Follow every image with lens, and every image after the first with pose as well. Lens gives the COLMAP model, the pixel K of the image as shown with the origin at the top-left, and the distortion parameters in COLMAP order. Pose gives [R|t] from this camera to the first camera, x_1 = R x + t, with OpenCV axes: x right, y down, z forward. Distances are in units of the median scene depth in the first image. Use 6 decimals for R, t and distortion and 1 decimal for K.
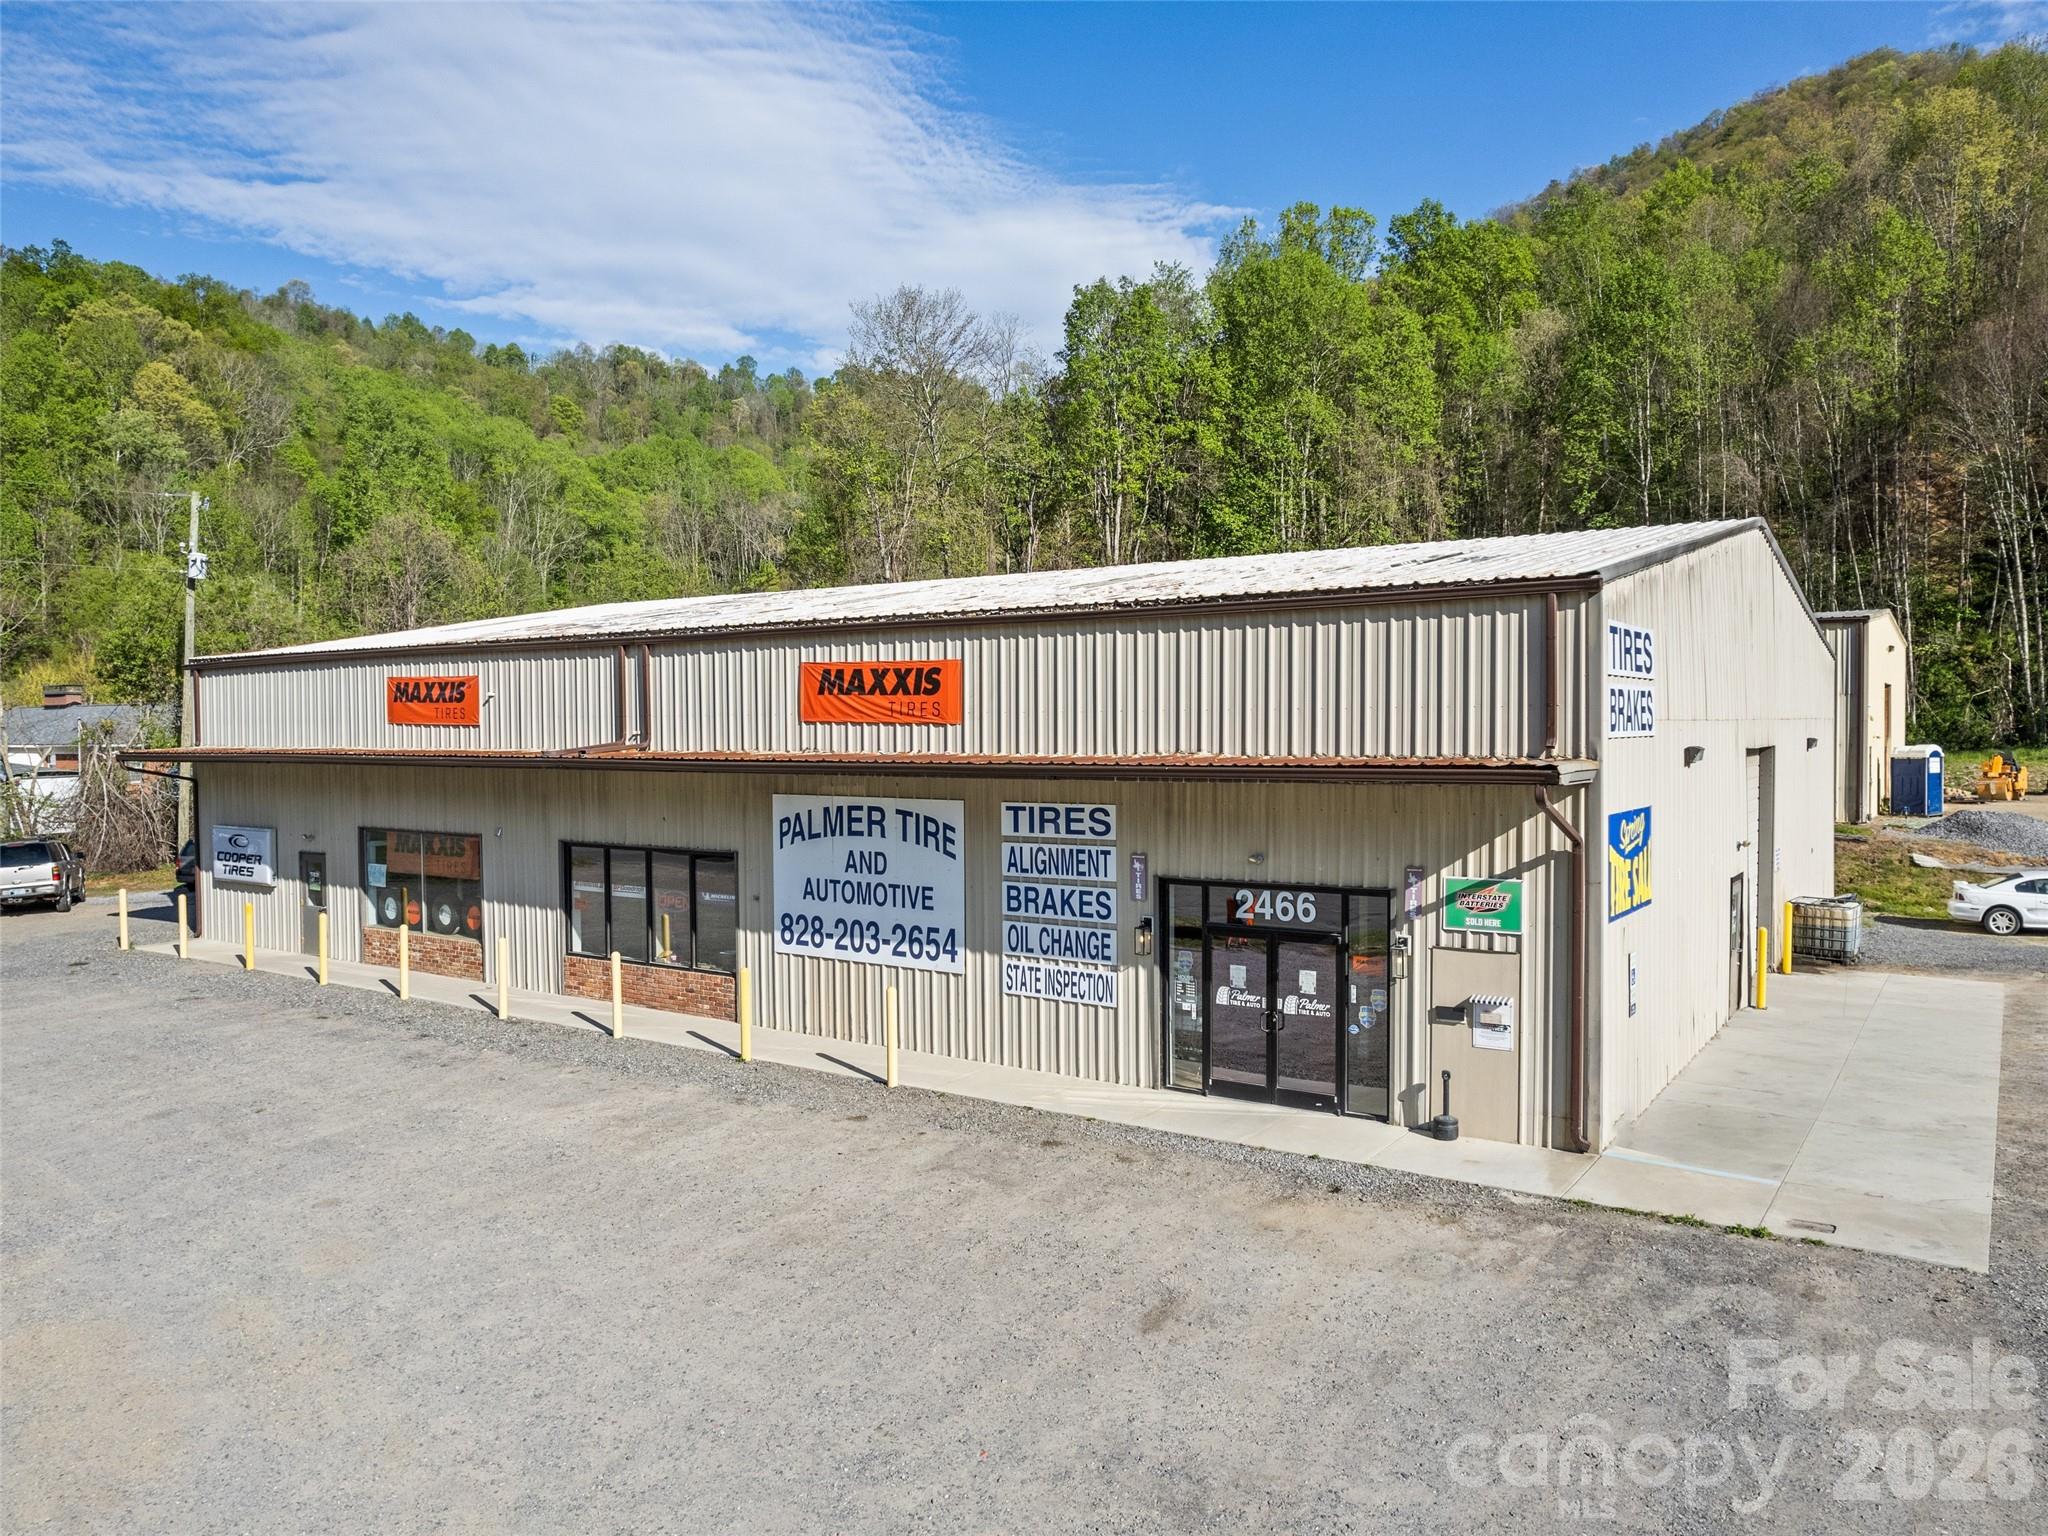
lens RADIAL K [[1472.7, 0, 1025.6], [0, 1472.7, 772.0], [0, 0, 1]] dist [-0.063845, 0.046285]
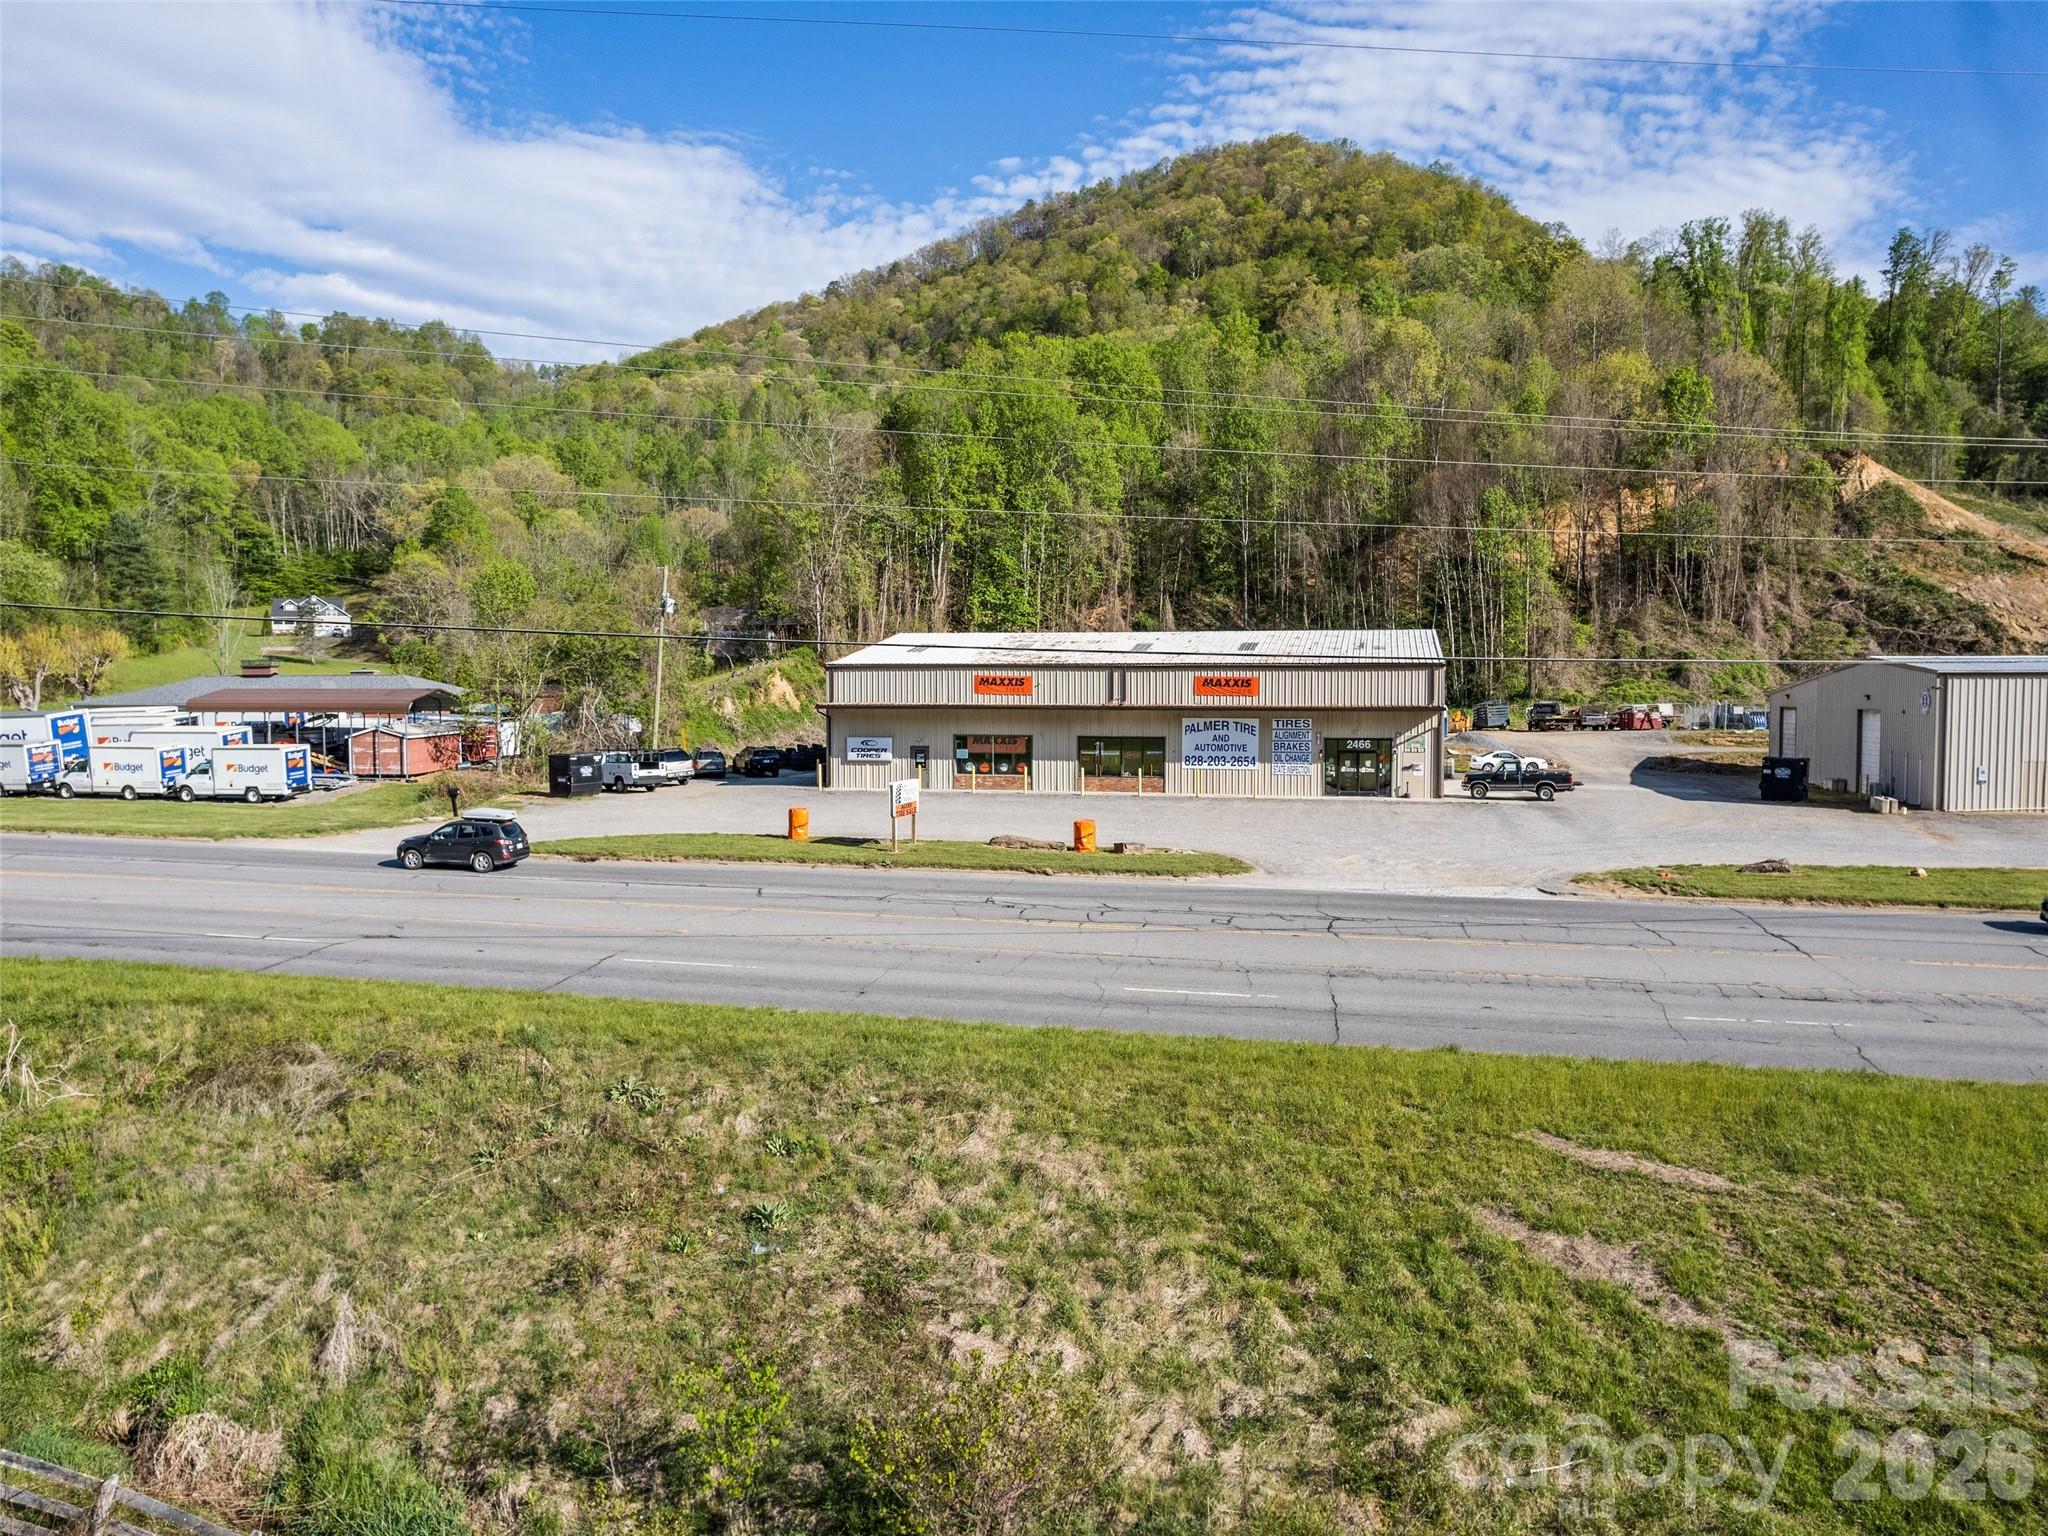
lens RADIAL K [[1472.7, 0, 1027.0], [0, 1472.7, 779.9], [0, 0, 1]] dist [-0.063845, 0.046285]
pose [[0.933343, -0.015216, 0.358664, -1.584730], [0.004913, 0.999549, 0.029619, 0.051969], [-0.358953, -0.025882, 0.932997, -1.781538]]
